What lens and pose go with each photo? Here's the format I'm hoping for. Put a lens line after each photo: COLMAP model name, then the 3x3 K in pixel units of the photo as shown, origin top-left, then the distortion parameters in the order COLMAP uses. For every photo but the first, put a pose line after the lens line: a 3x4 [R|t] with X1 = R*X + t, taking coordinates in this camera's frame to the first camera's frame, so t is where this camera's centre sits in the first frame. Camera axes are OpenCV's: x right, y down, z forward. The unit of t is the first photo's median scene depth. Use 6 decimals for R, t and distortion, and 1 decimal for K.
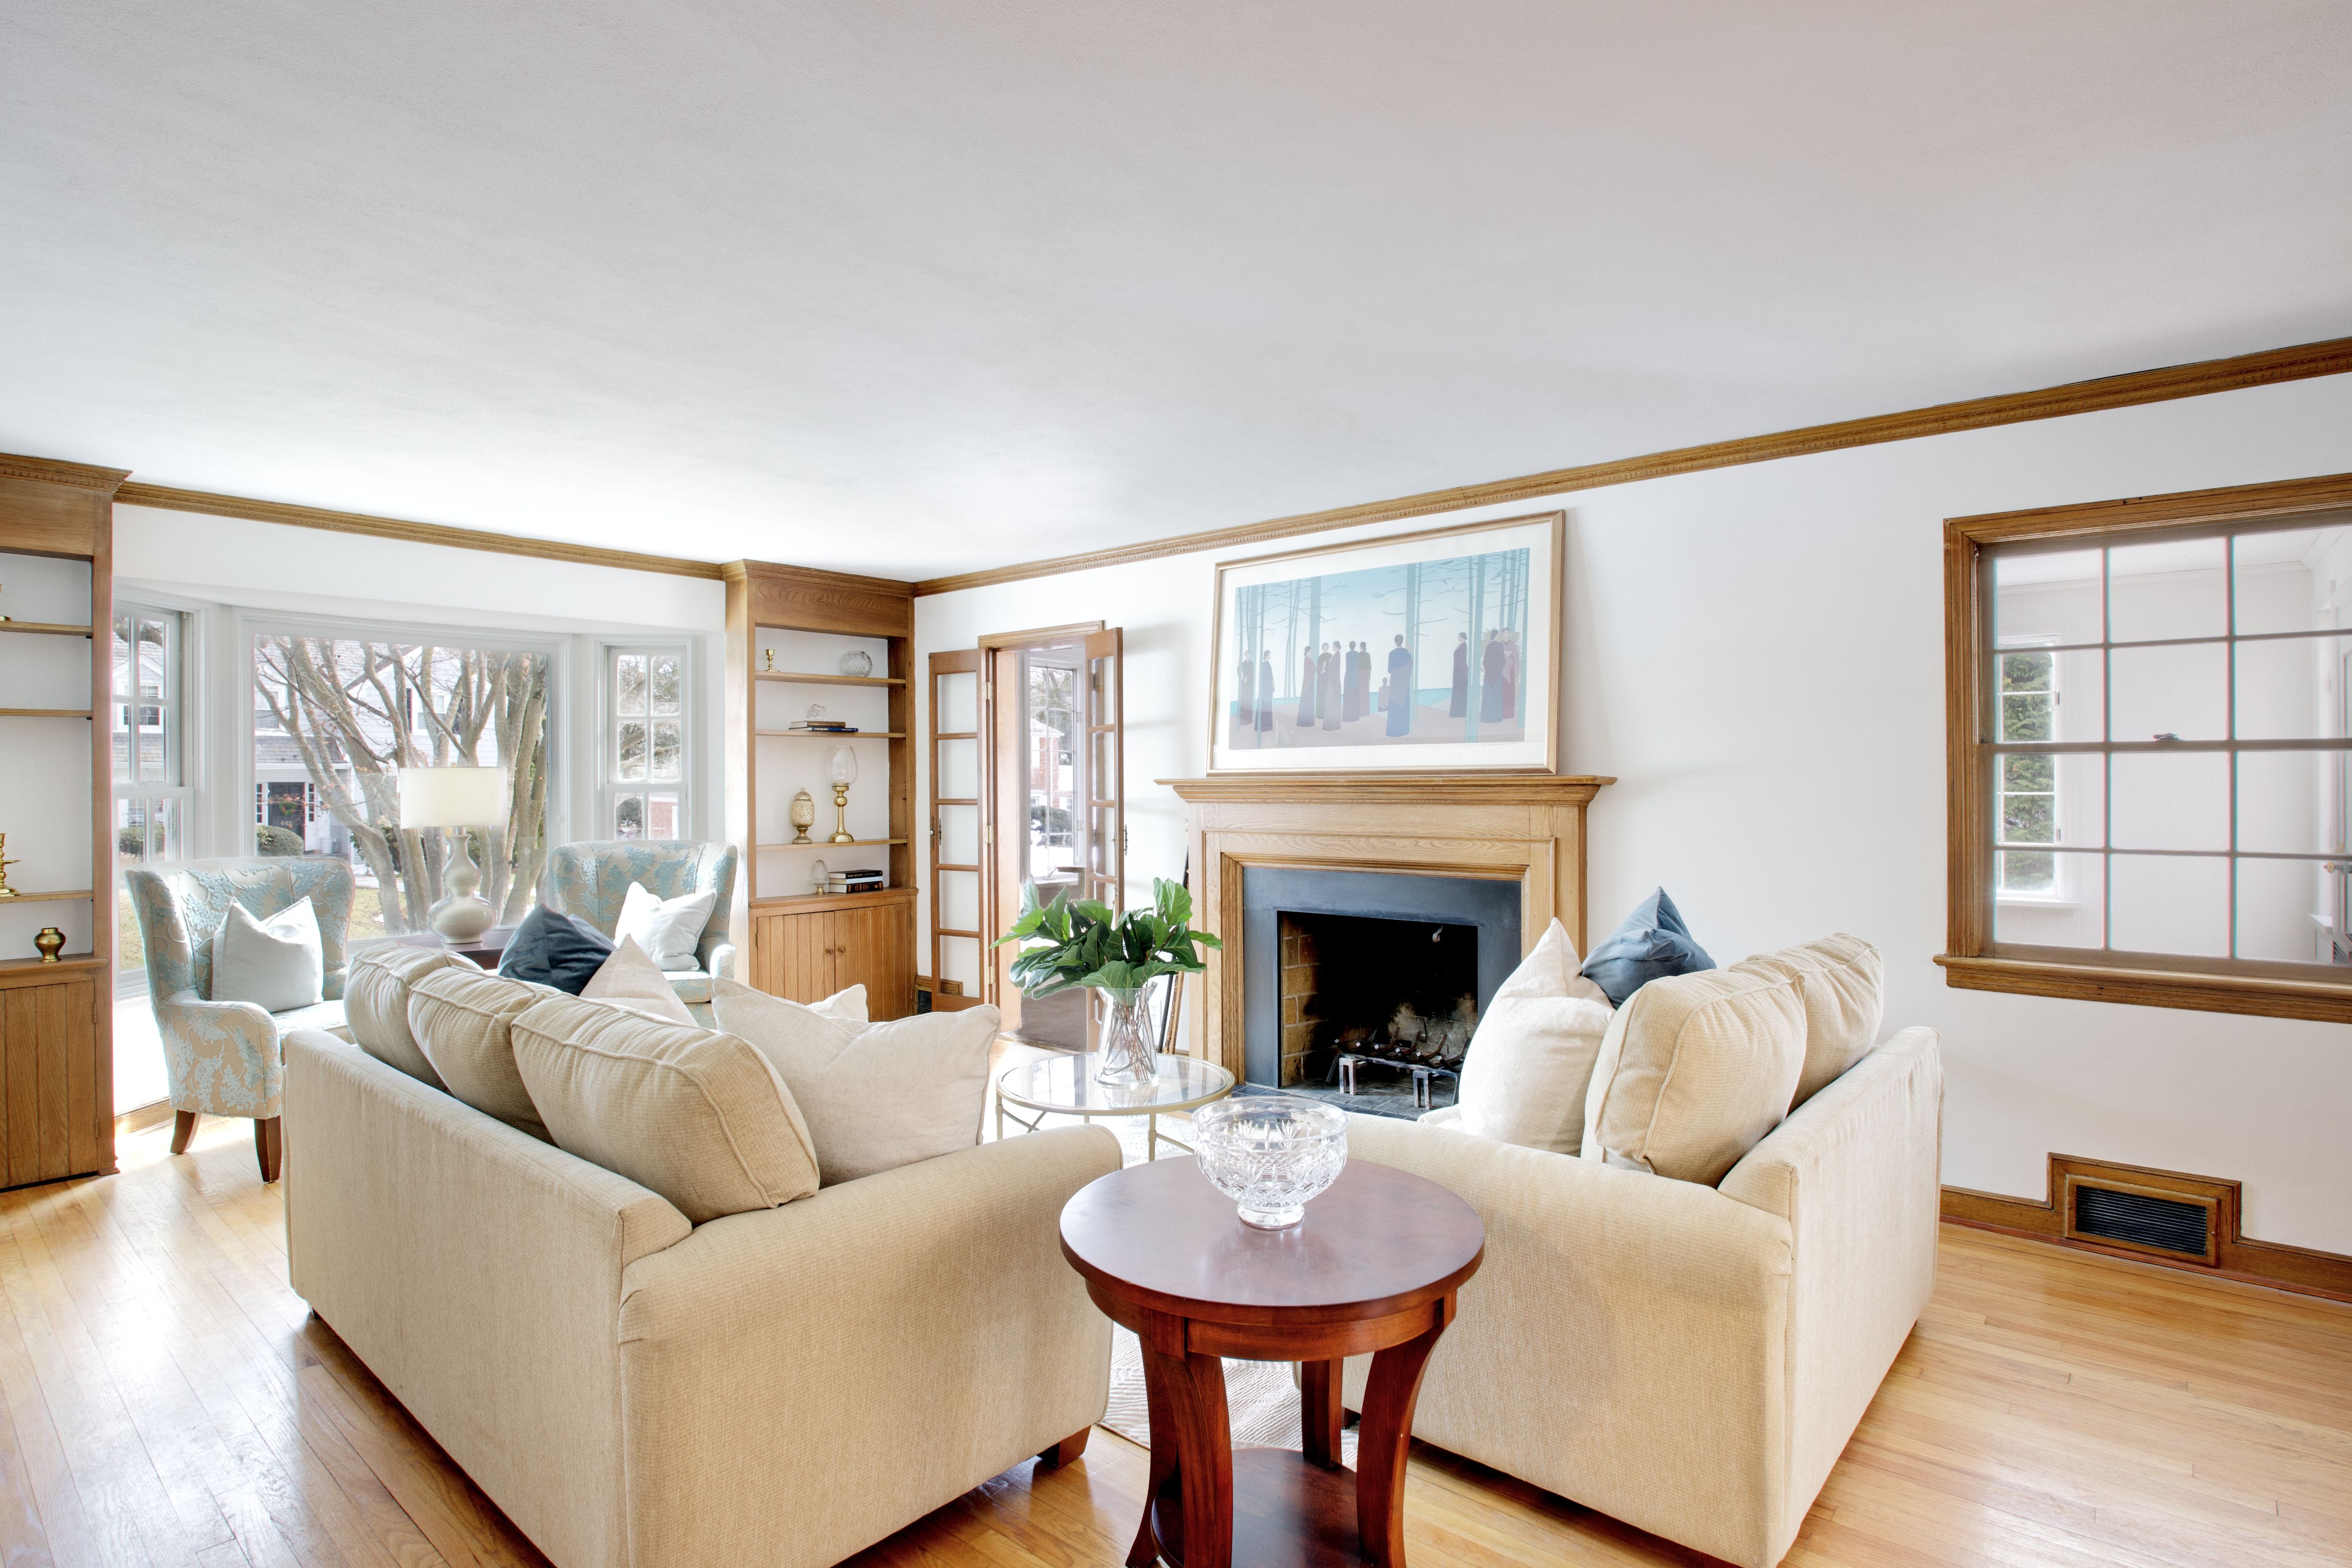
lens RADIAL K [[1218.1, 0, 1176.0], [0, 1218.1, 784.0], [0, 0, 1]] dist [-0.000561, -0.000071]
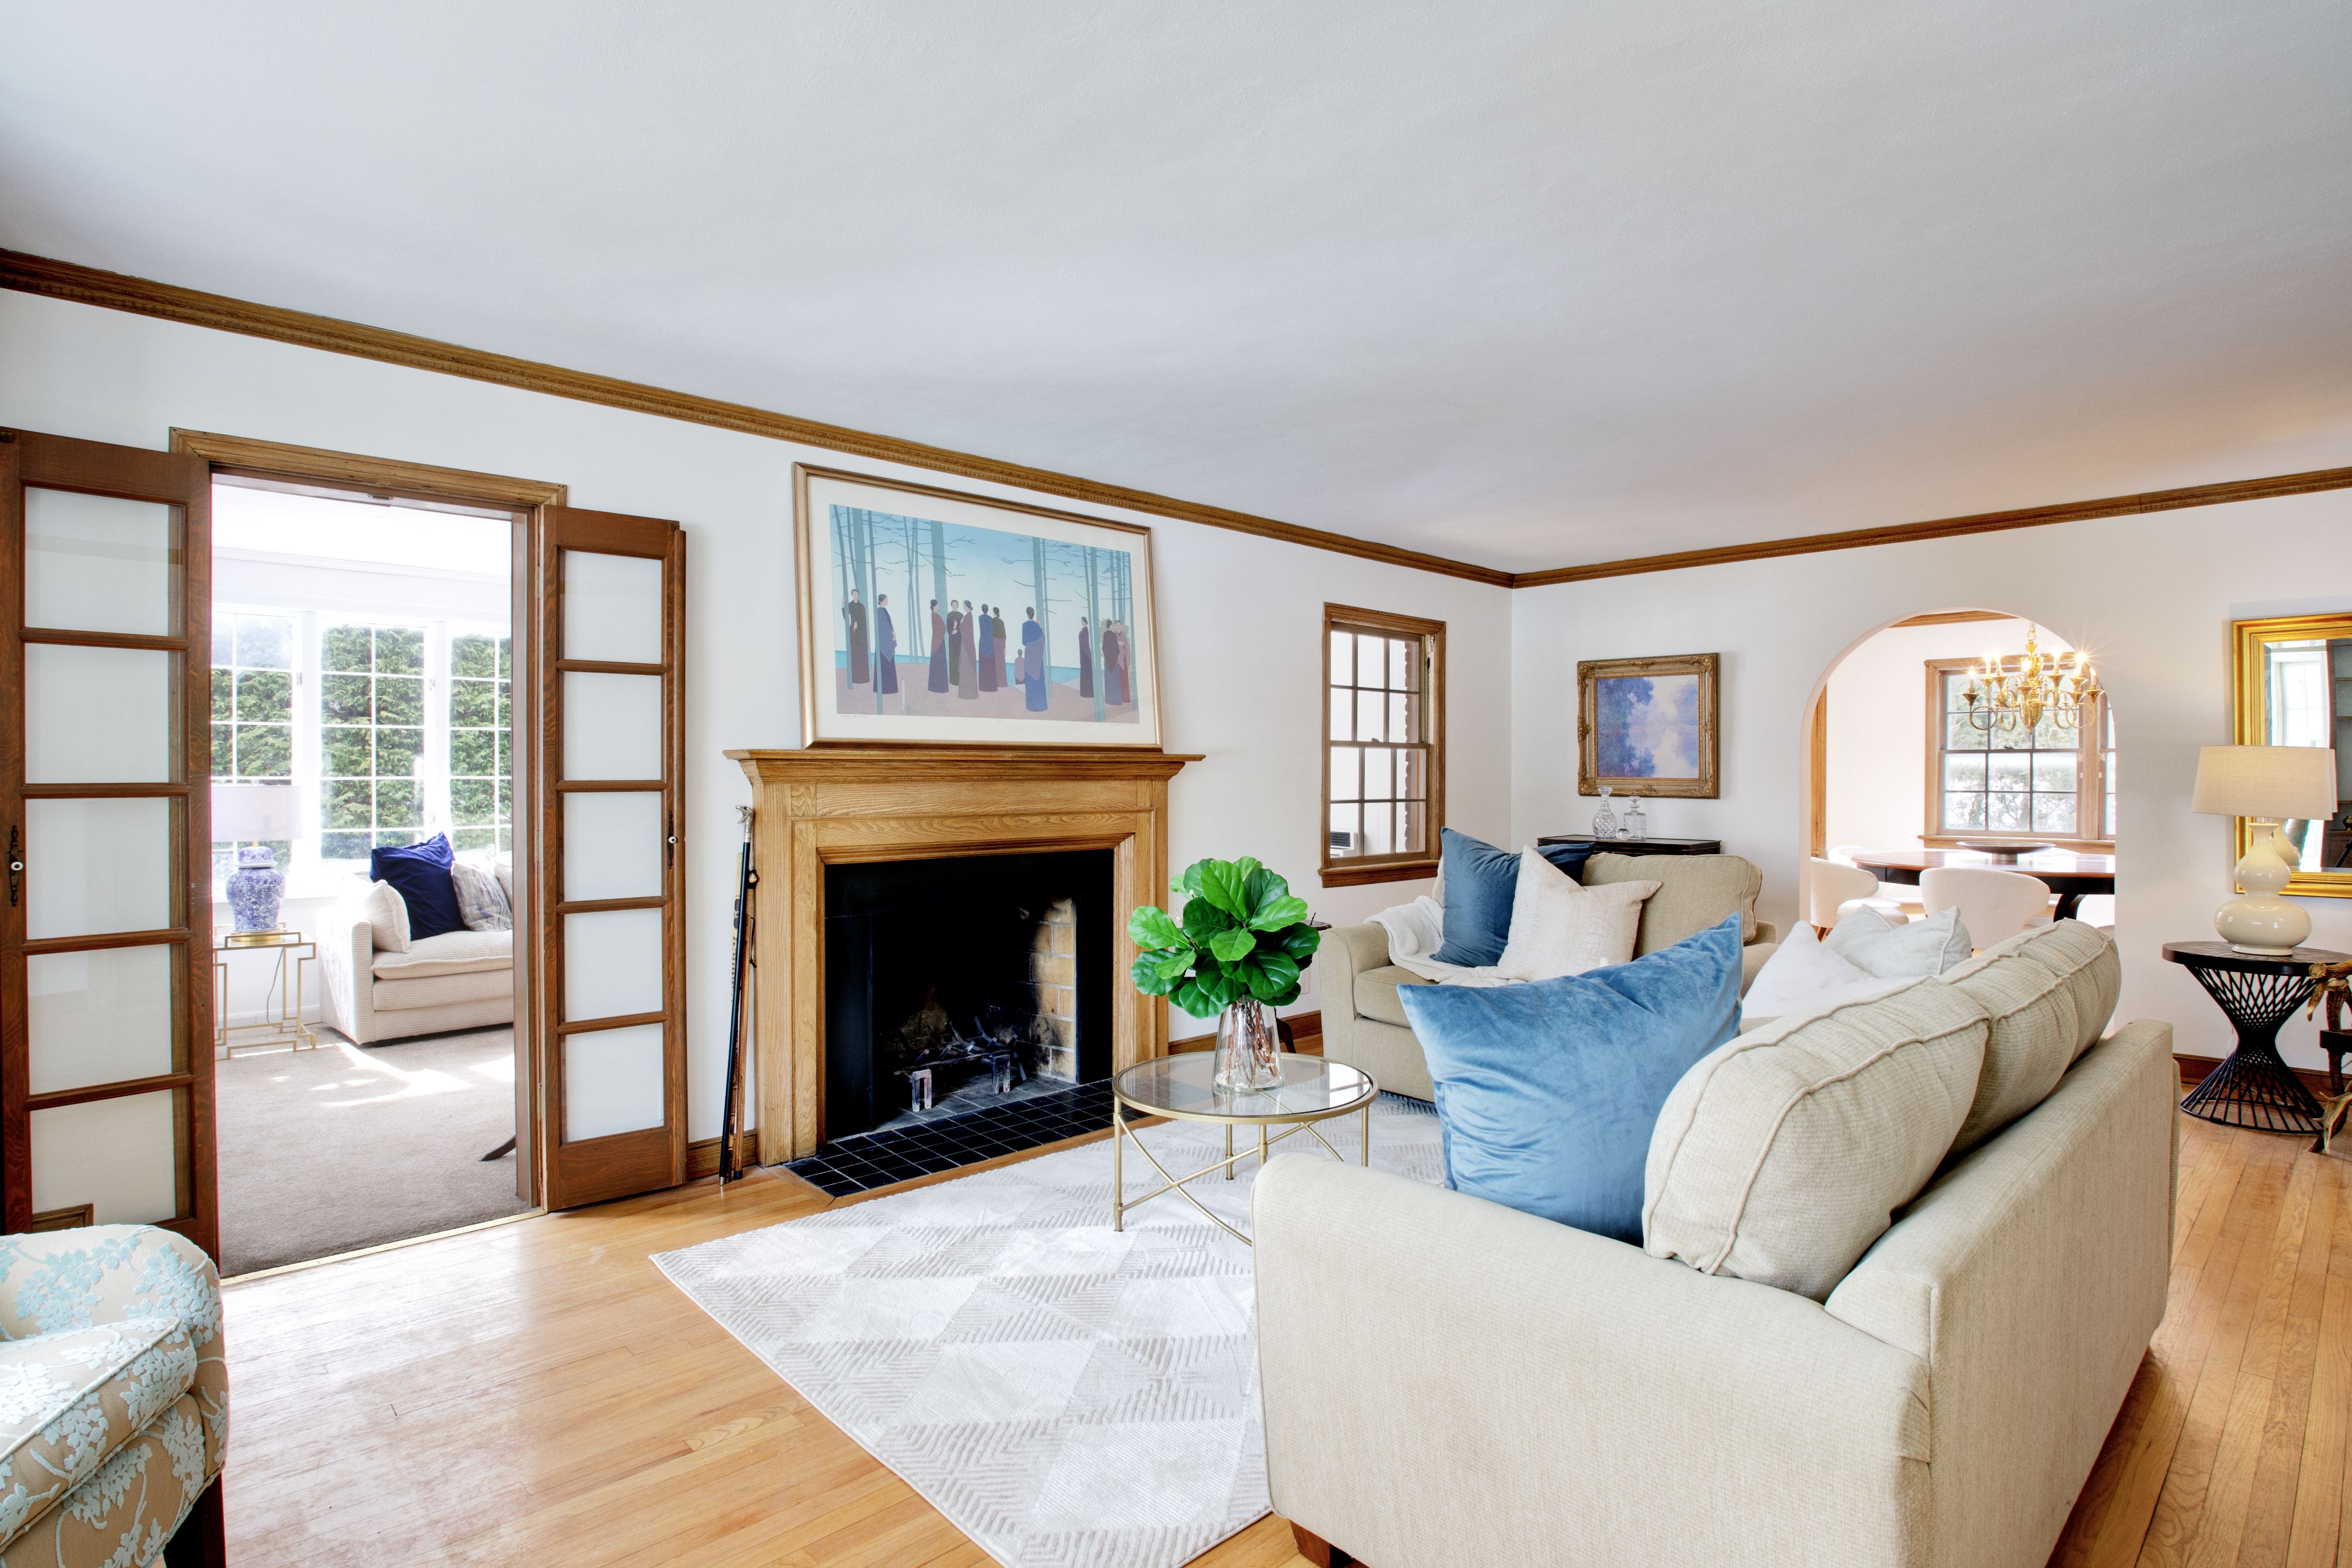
lens RADIAL K [[1218.1, 0, 1176.0], [0, 1218.1, 784.0], [0, 0, 1]] dist [-0.000561, -0.000071]
pose [[0.114414, -0.007440, 0.993405, -0.772814], [-0.001649, 0.999969, 0.007679, 0.011460], [-0.993432, -0.002517, 0.114399, 0.770646]]
